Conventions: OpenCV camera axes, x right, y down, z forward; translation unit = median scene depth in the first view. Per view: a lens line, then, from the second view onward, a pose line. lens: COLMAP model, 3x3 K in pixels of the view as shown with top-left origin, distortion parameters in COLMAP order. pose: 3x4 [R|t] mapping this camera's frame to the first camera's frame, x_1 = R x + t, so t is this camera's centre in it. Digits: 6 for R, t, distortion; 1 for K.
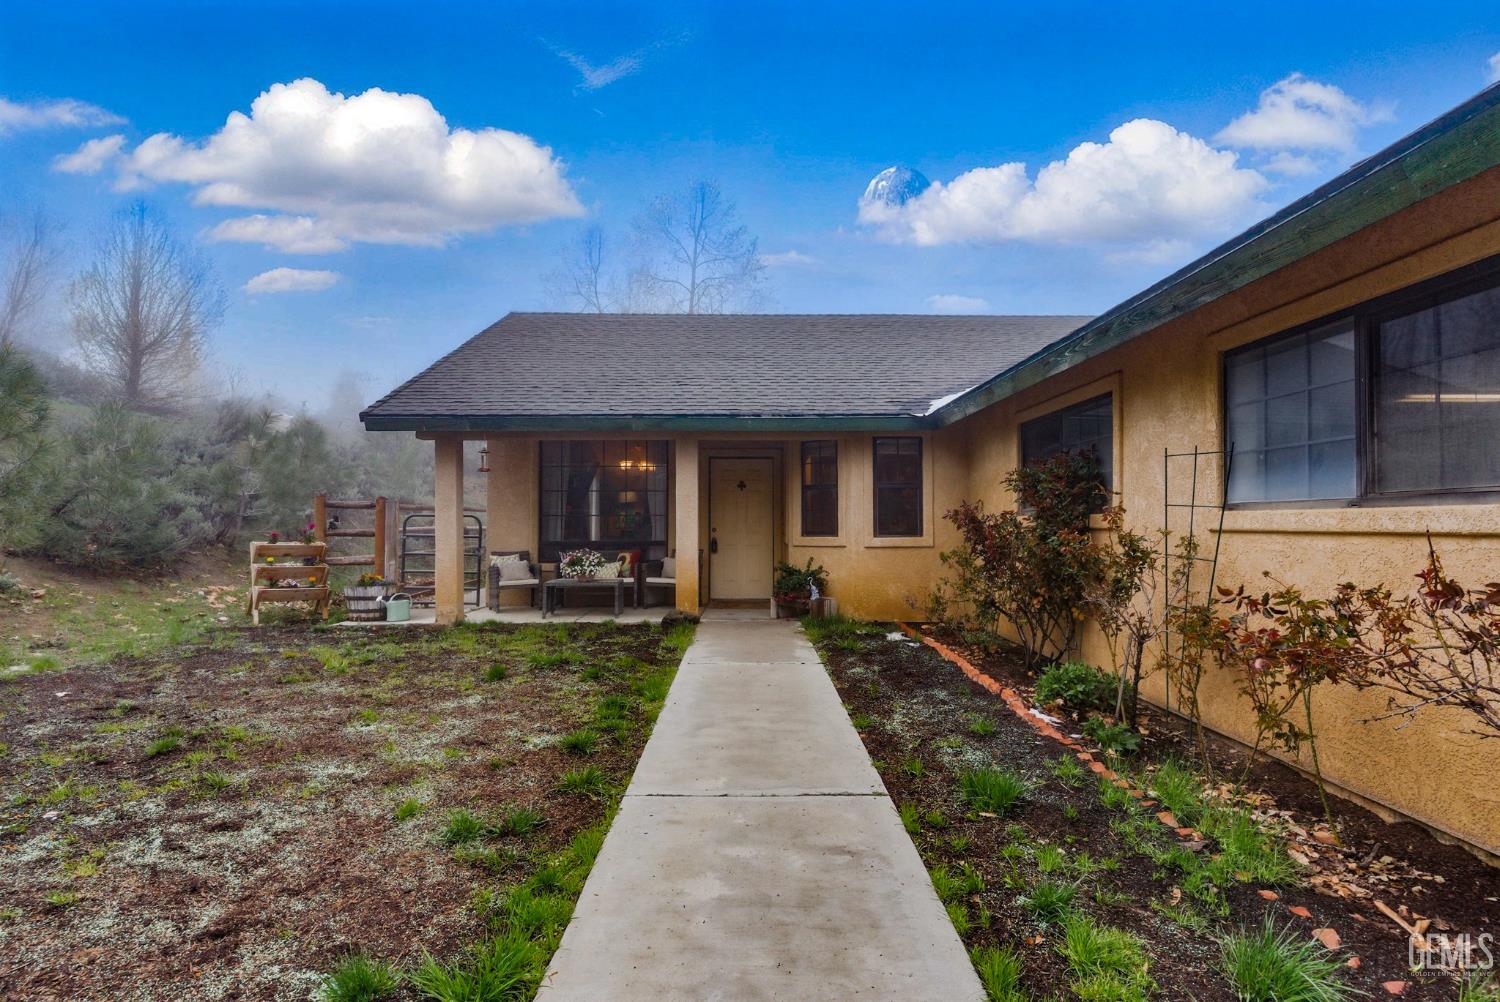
lens RADIAL K [[733.4, 0, 752.1], [0, 733.4, 490.3], [0, 0, 1]] dist [0.000317, -0.000282]
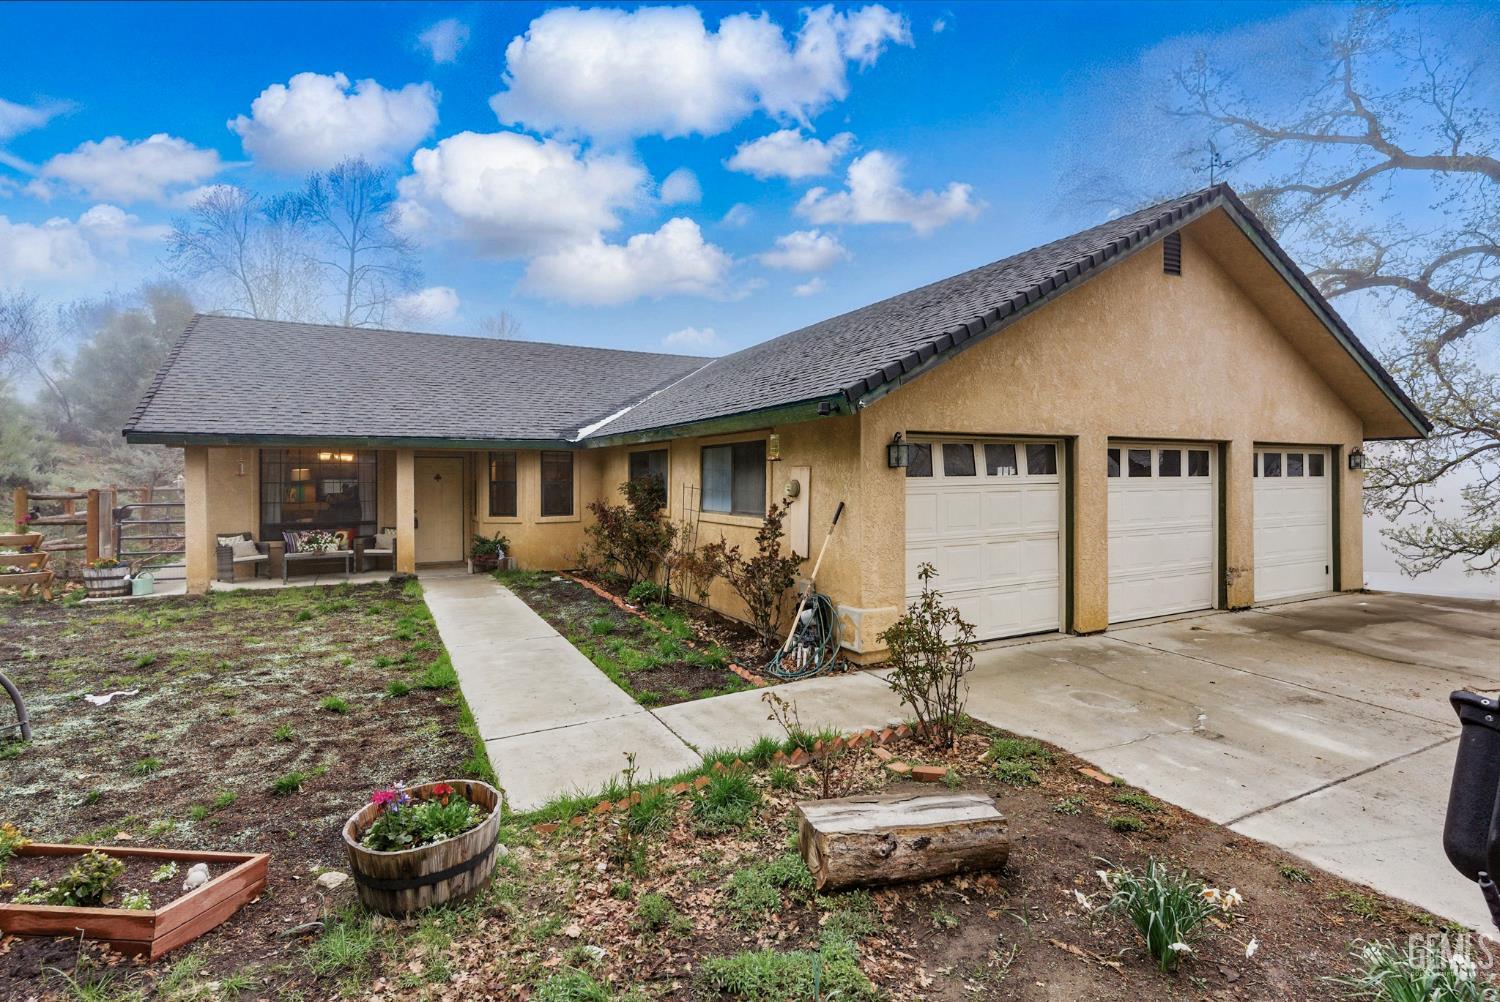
lens RADIAL K [[733.4, 0, 752.1], [0, 733.4, 490.3], [0, 0, 1]] dist [0.000317, -0.000282]
pose [[0.889614, -0.010301, 0.456597, -0.141681], [-0.017237, 0.998276, 0.056105, -0.084994], [-0.456388, -0.057782, 0.887903, -0.560463]]
